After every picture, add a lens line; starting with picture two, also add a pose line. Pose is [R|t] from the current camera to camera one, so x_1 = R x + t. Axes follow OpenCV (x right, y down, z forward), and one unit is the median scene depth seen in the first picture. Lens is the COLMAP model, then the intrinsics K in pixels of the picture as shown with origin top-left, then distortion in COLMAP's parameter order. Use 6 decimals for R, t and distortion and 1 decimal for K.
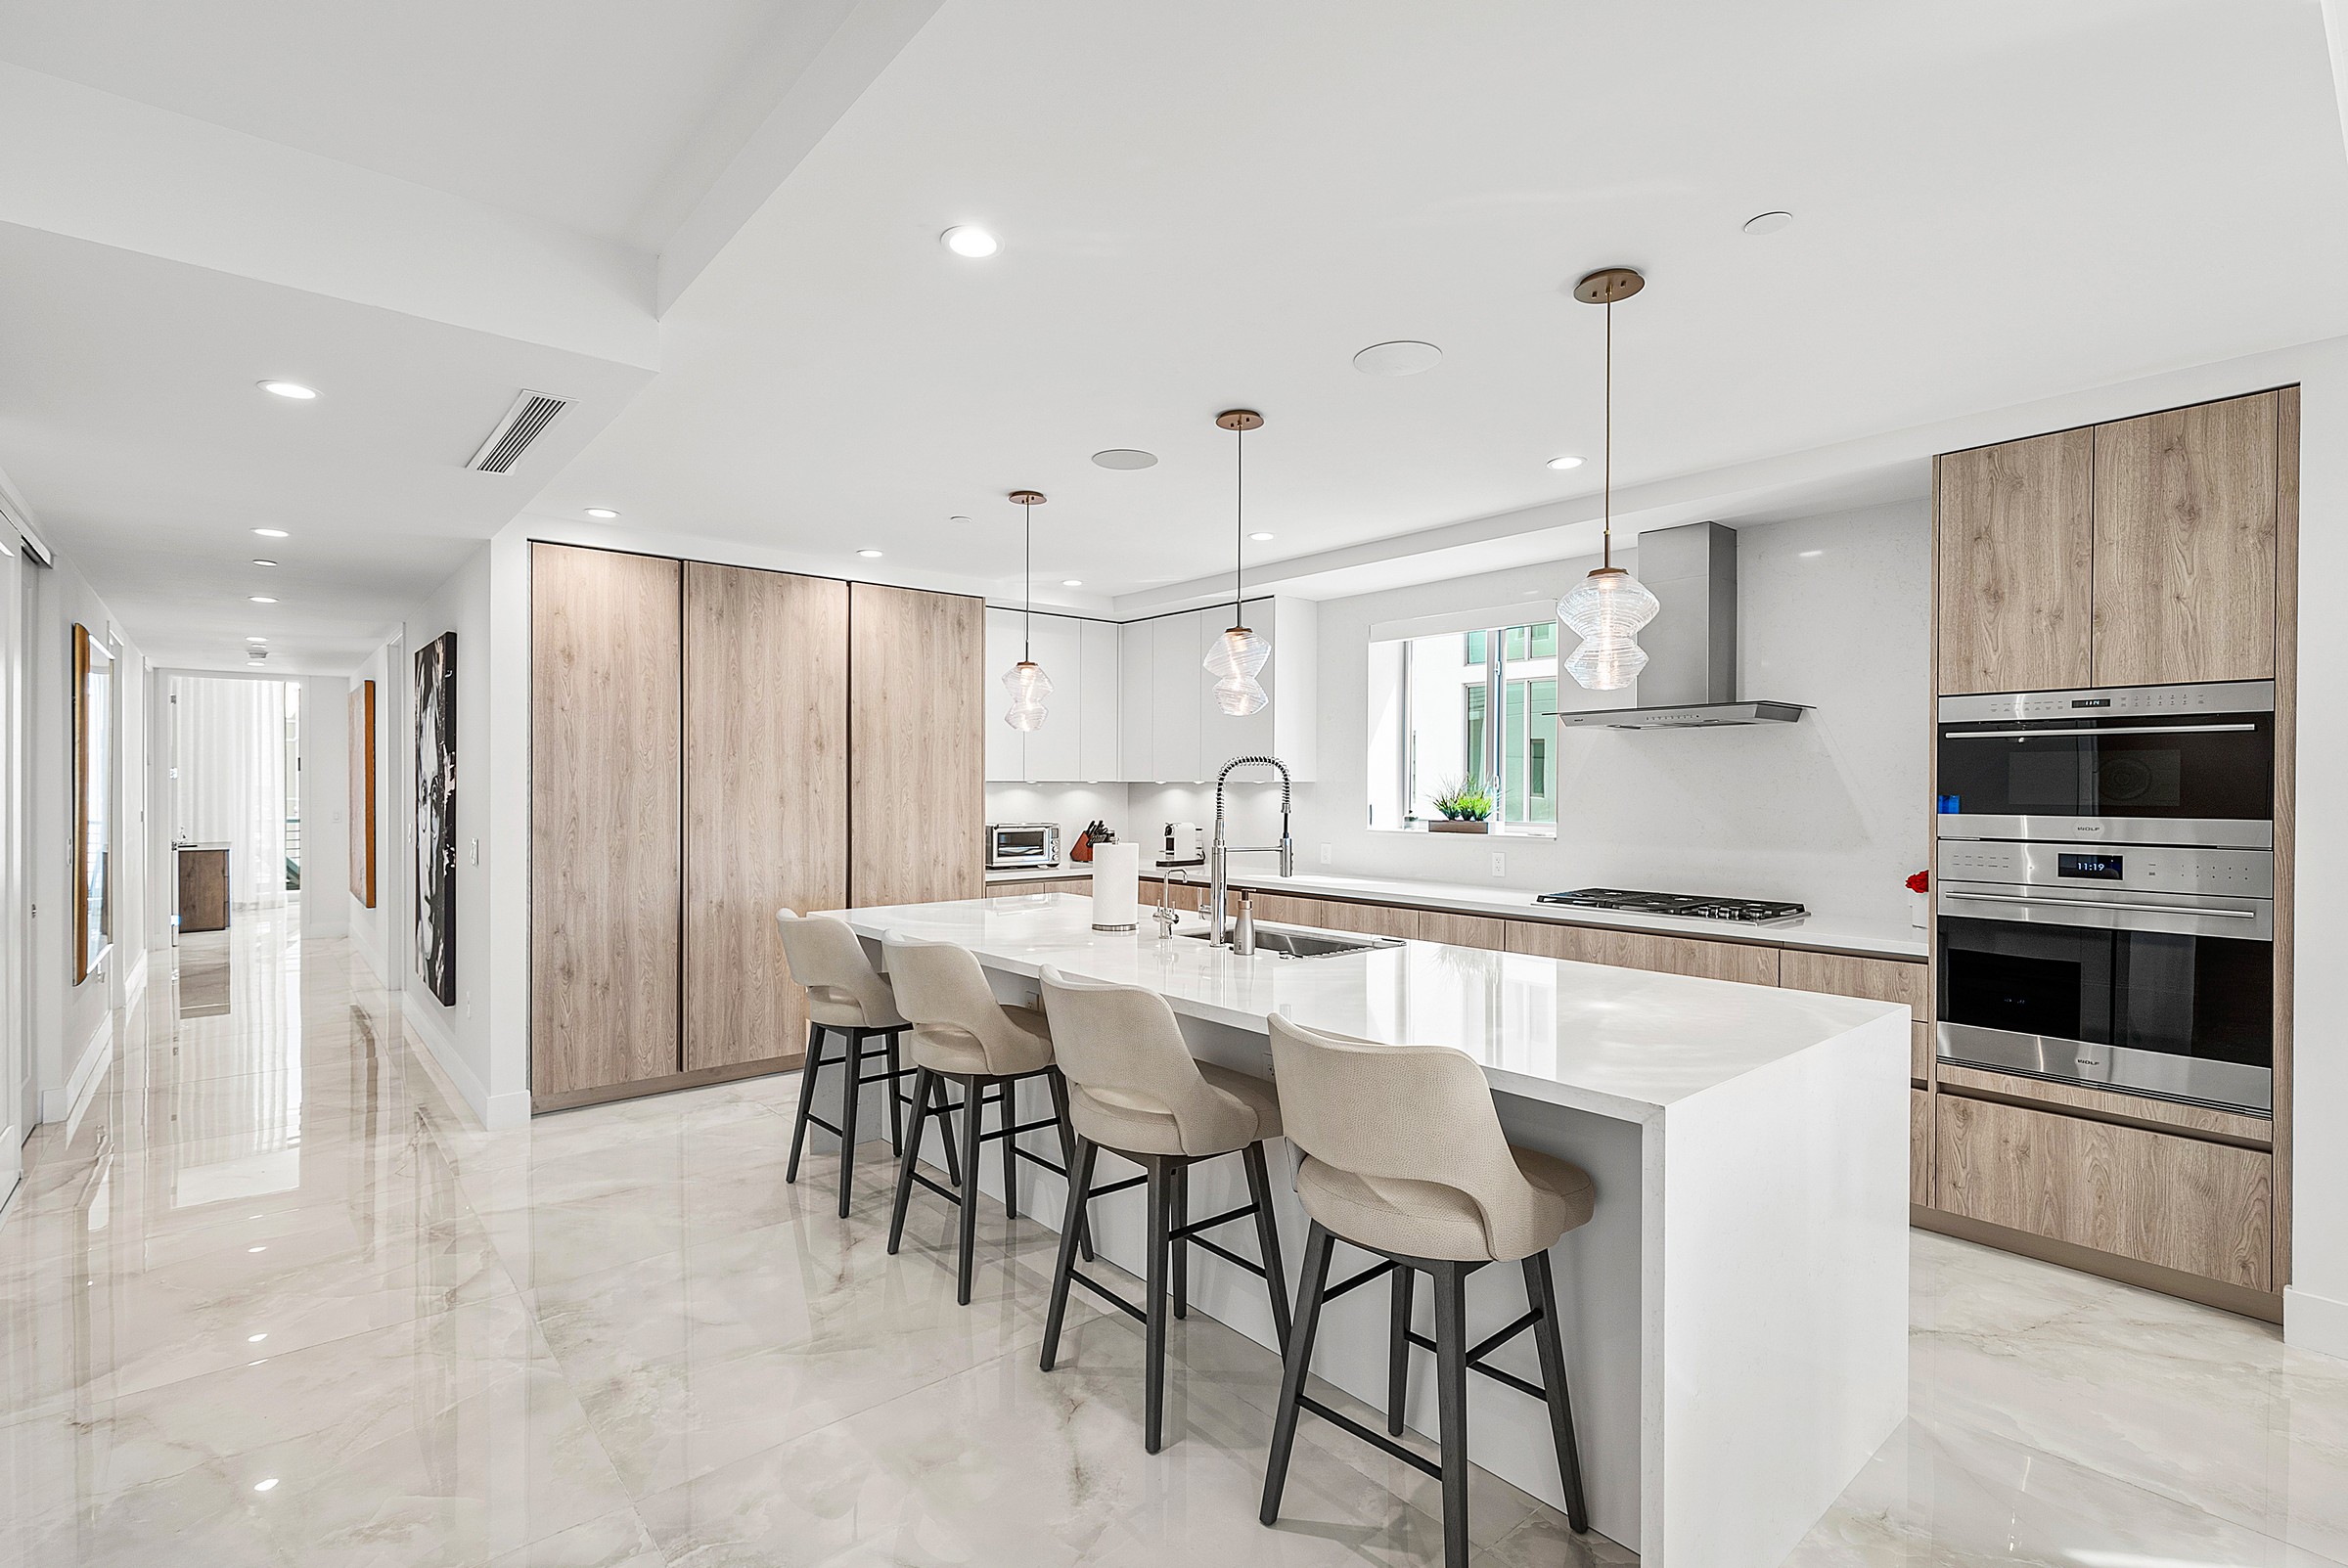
lens RADIAL K [[1092.5, 0, 1171.4], [0, 1092.5, 788.5], [0, 0, 1]] dist [-0.003589, -0.000350]
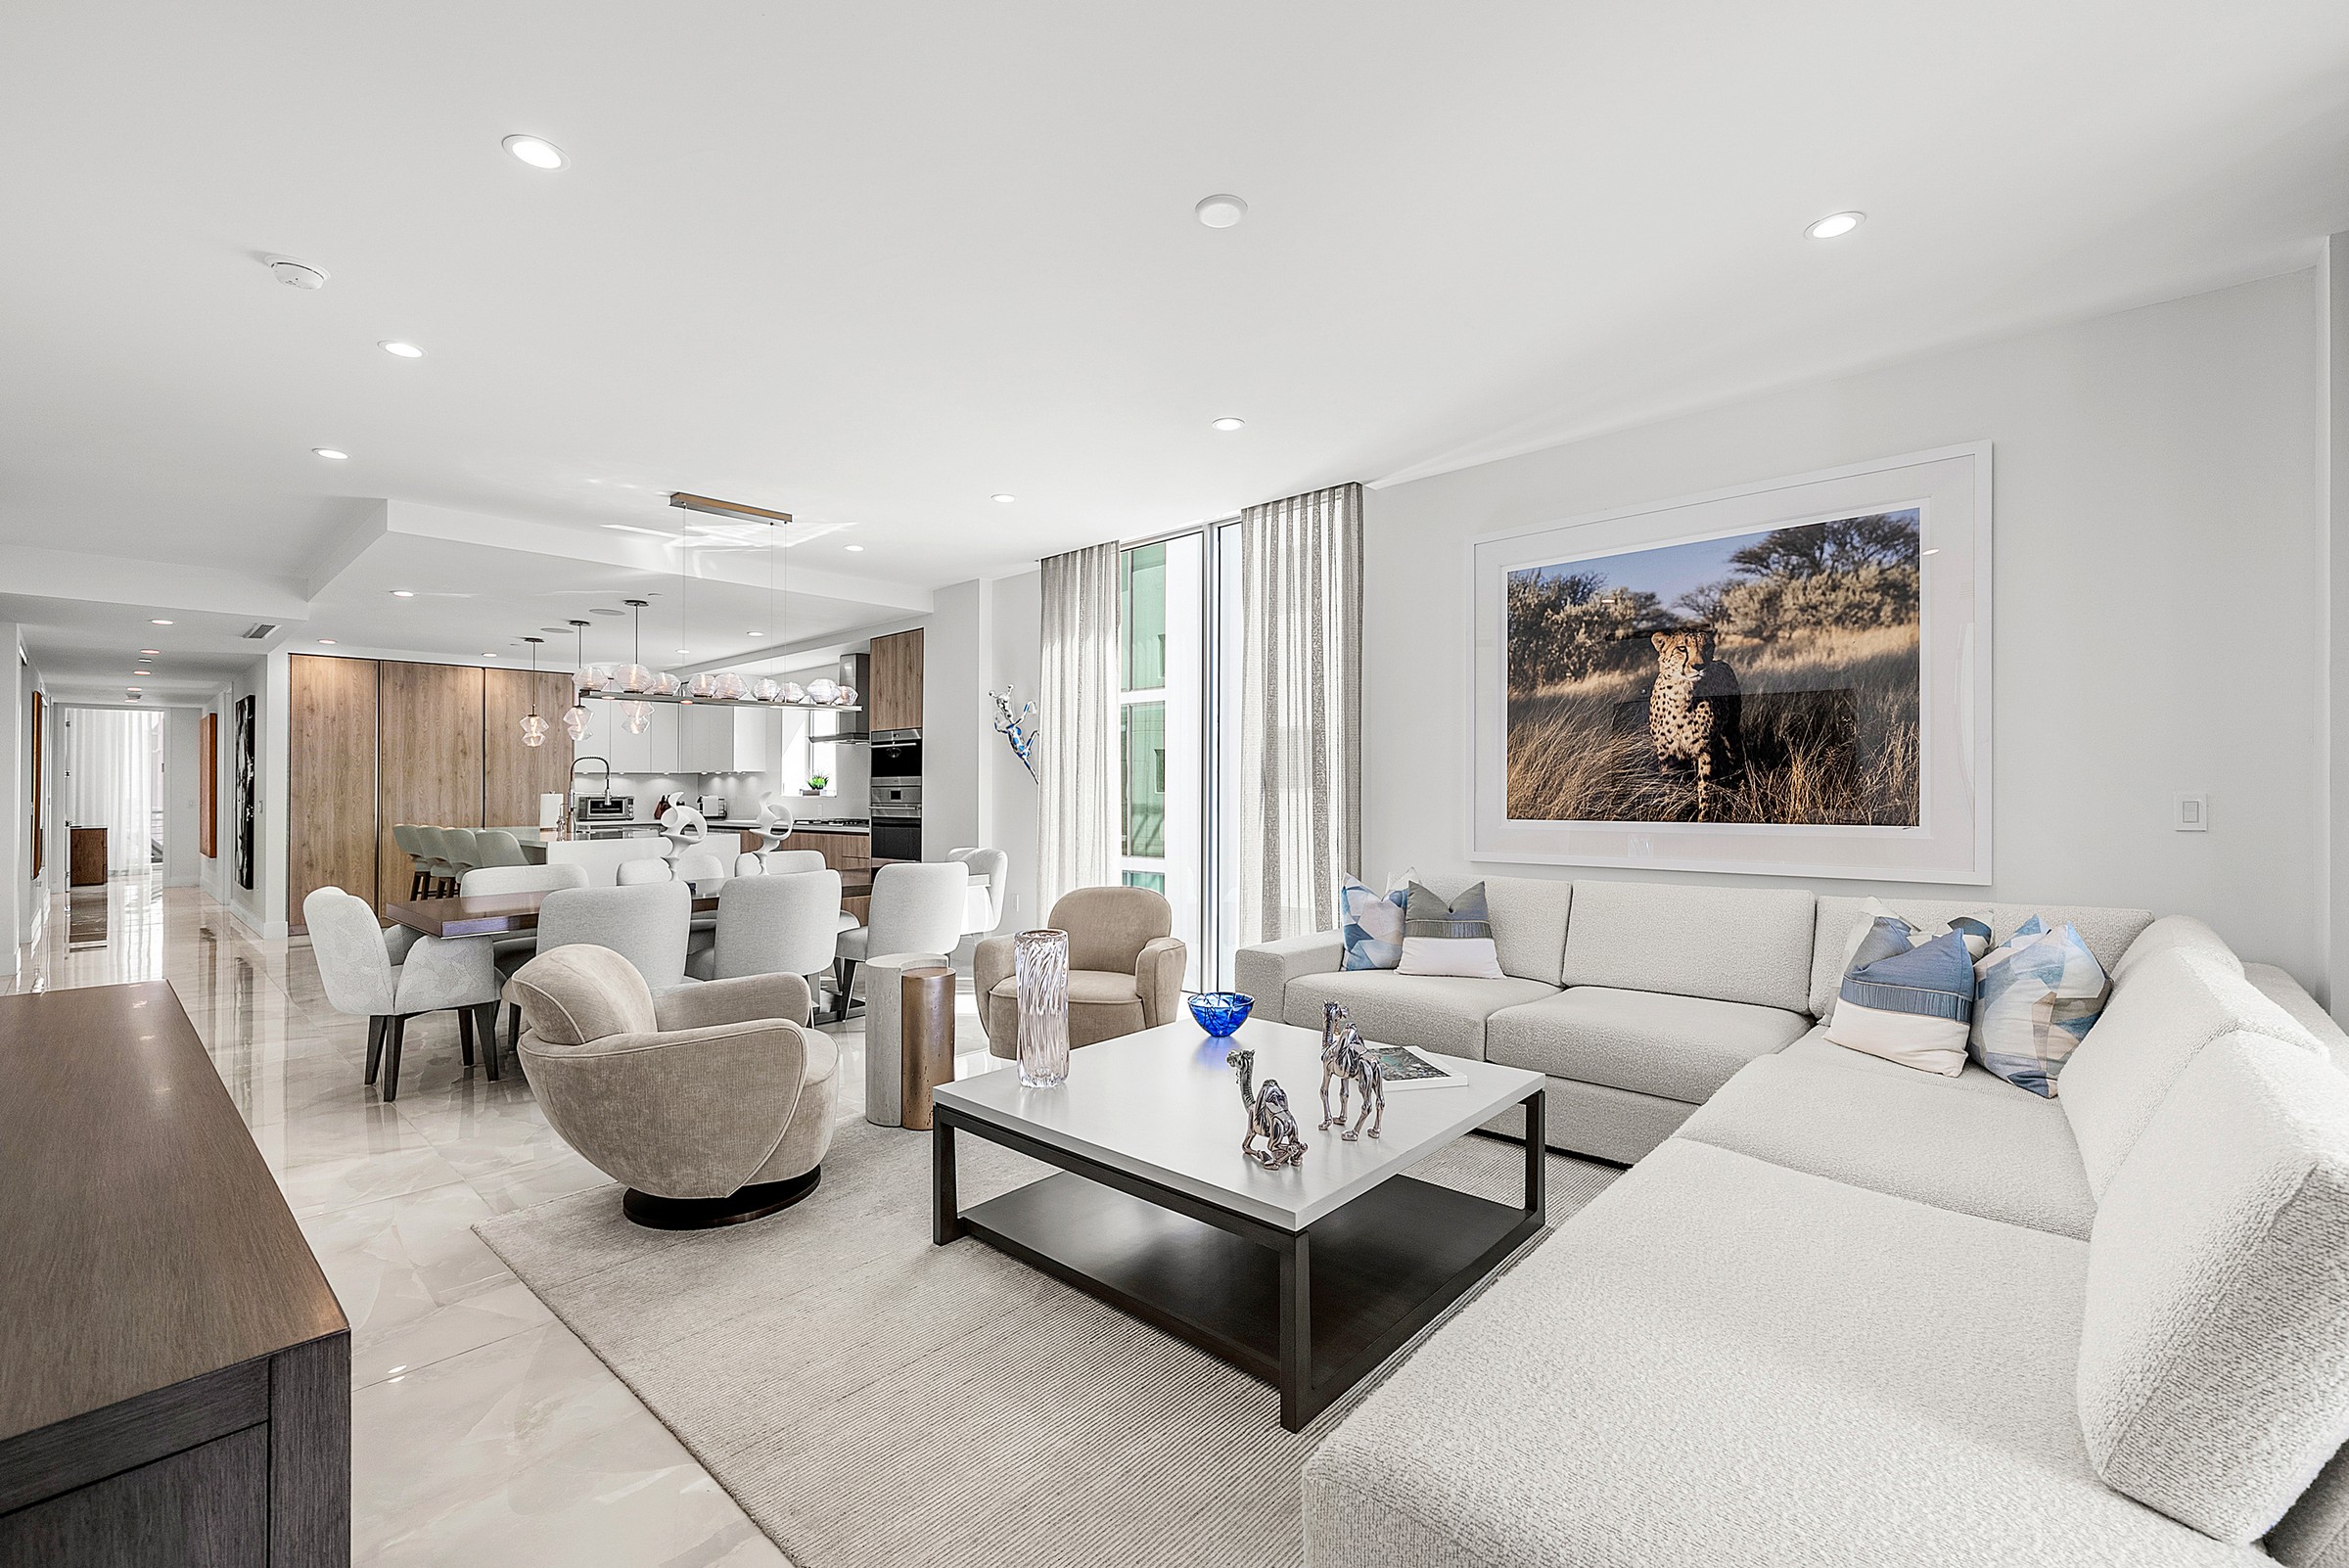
lens RADIAL K [[983.0, 0, 1190.4], [0, 983.0, 776.9], [0, 0, 1]] dist [-0.009378, 0.000383]
pose [[0.990515, -0.006242, 0.137266, 0.726394], [0.008646, 0.999819, -0.016927, 0.043933], [-0.137136, 0.017953, 0.990390, -0.907150]]
